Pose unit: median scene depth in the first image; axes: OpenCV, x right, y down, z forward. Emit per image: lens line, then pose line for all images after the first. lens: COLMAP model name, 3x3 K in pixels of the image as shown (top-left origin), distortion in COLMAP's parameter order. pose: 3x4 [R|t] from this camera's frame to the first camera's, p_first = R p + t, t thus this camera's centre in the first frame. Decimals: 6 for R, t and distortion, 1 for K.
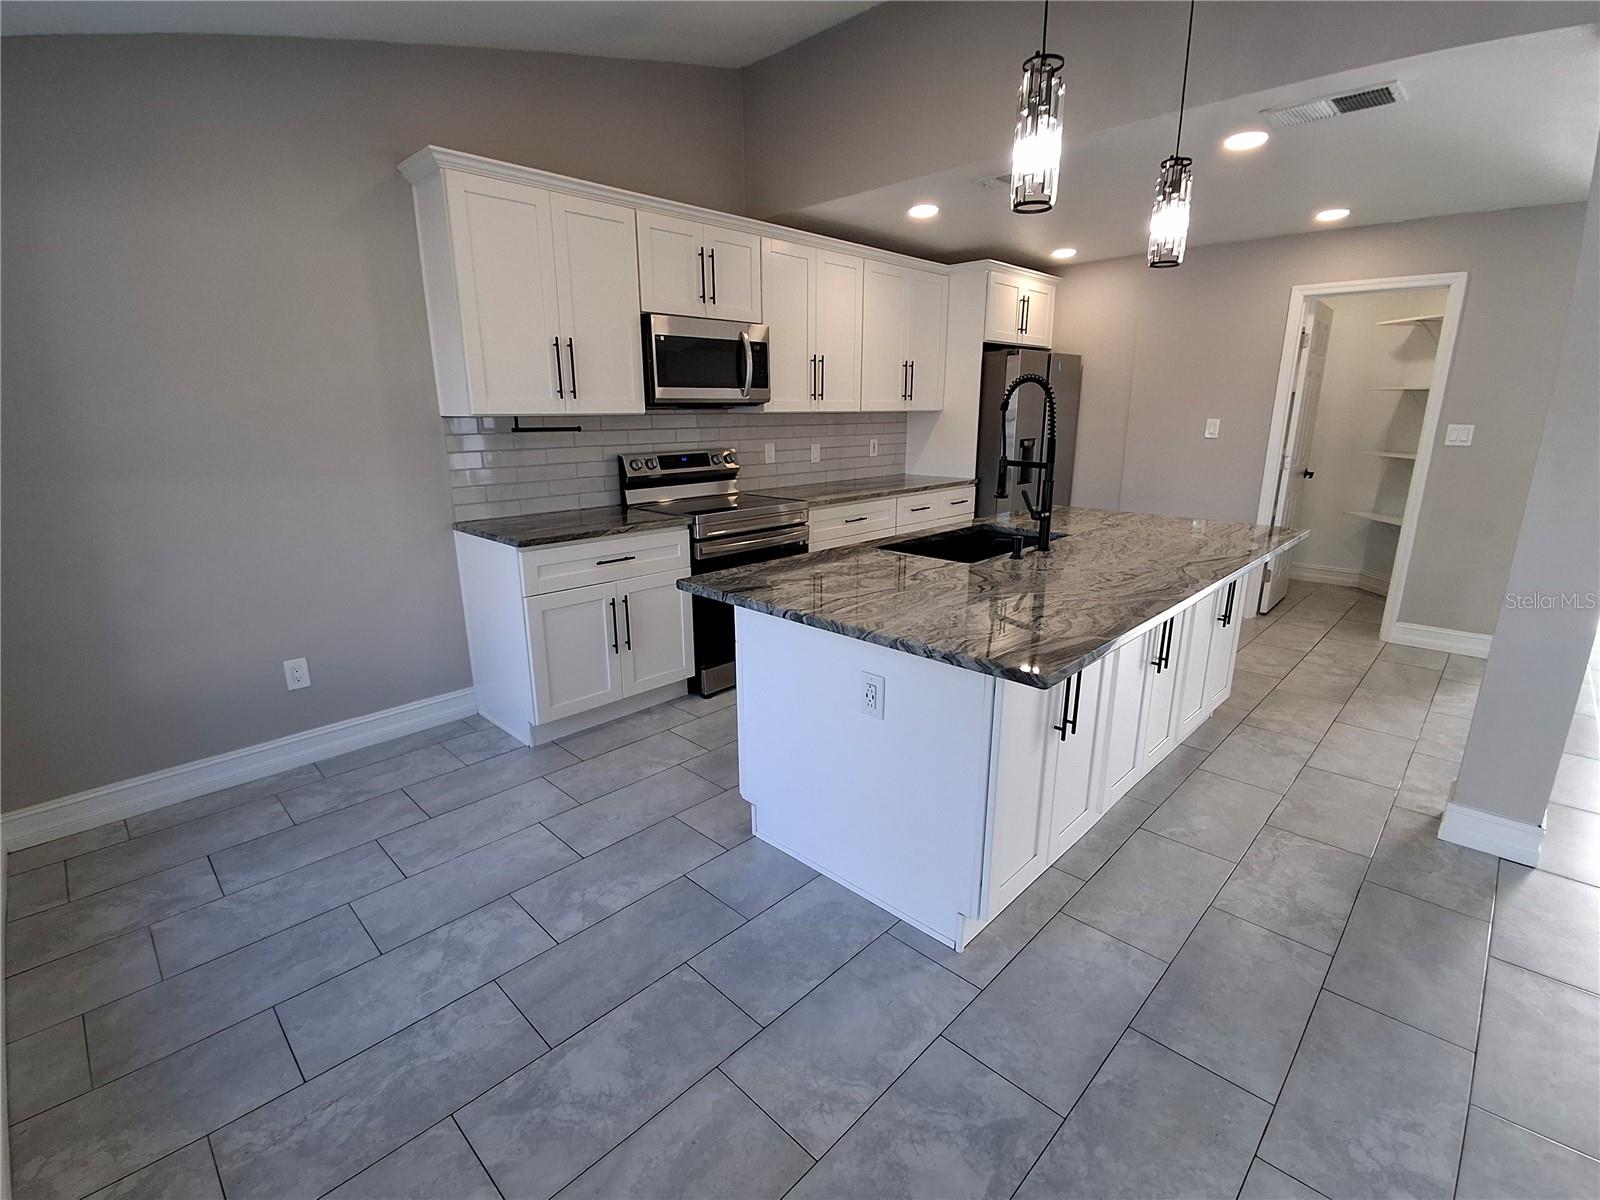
lens RADIAL K [[736.1, 0, 805.8], [0, 736.1, 605.0], [0, 0, 1]] dist [0.003054, -0.015225]
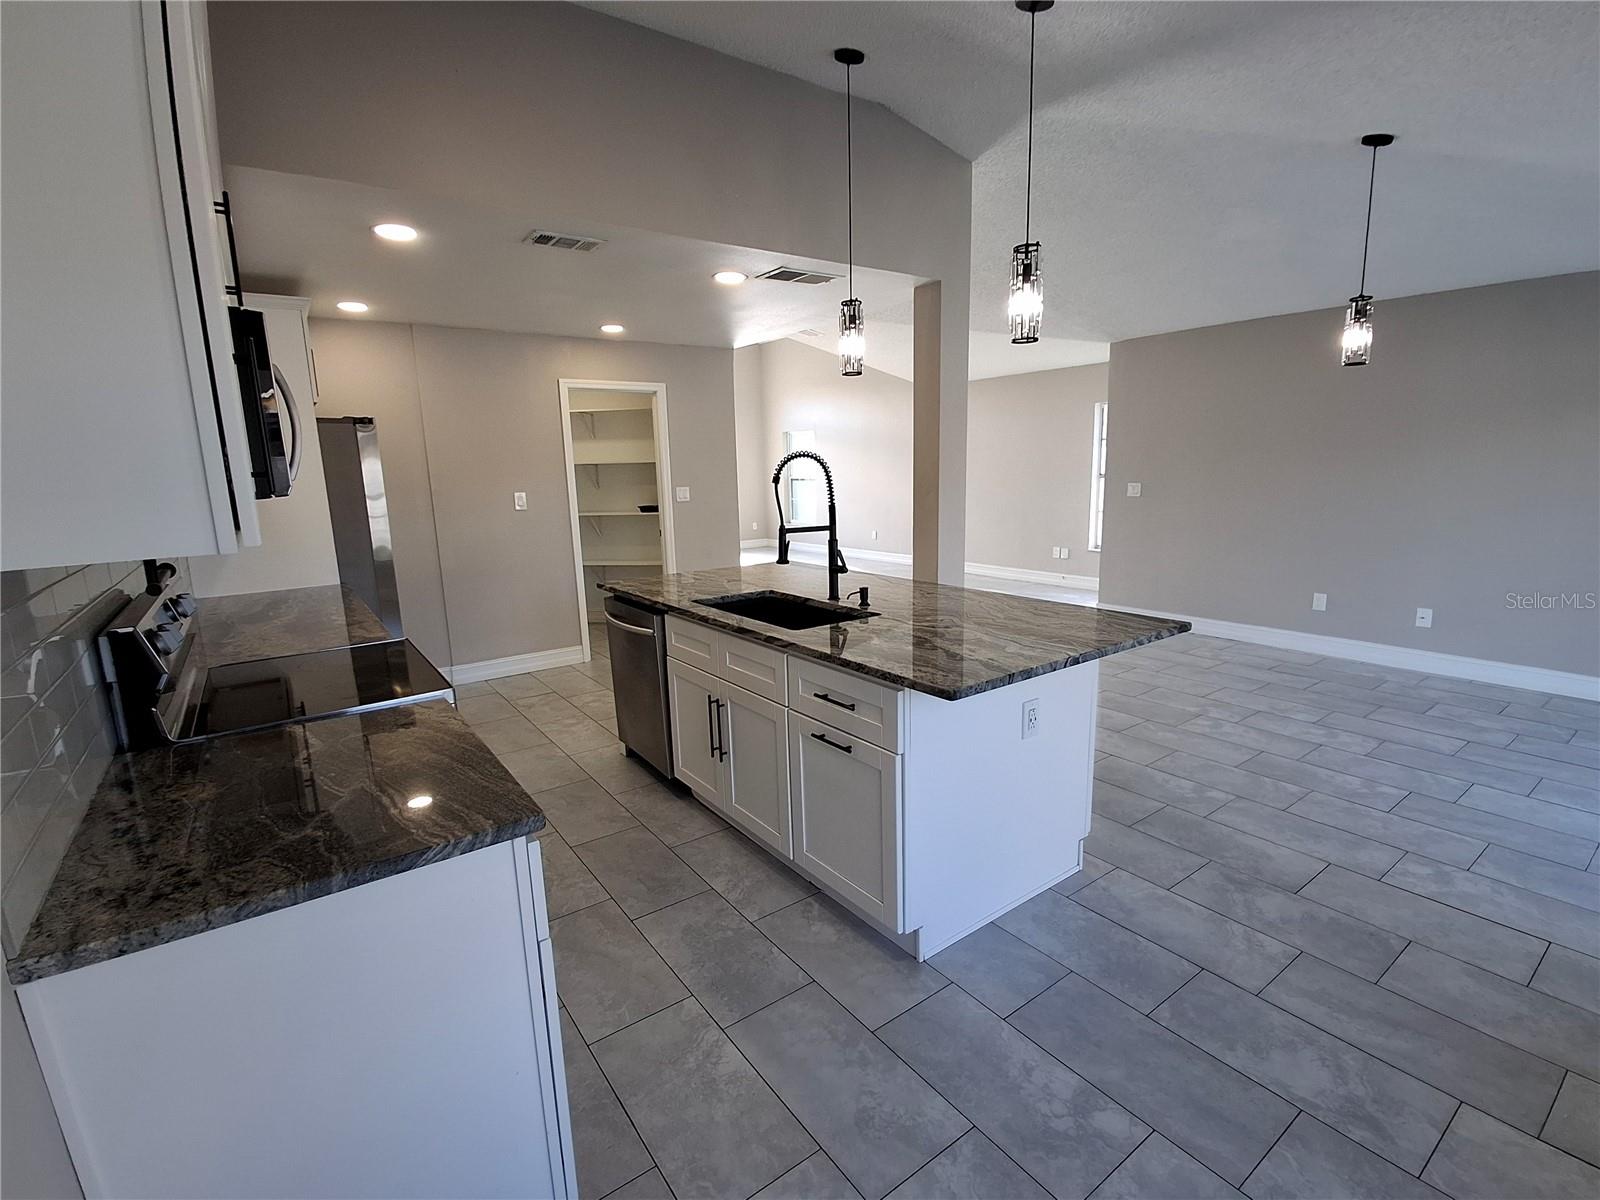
lens RADIAL K [[736.1, 0, 805.8], [0, 736.1, 605.0], [0, 0, 1]] dist [0.003054, -0.015225]
pose [[0.168967, -0.186630, 0.967791, -0.641651], [0.280449, 0.950425, 0.134318, -0.184347], [-0.944880, 0.248721, 0.212930, 0.623630]]
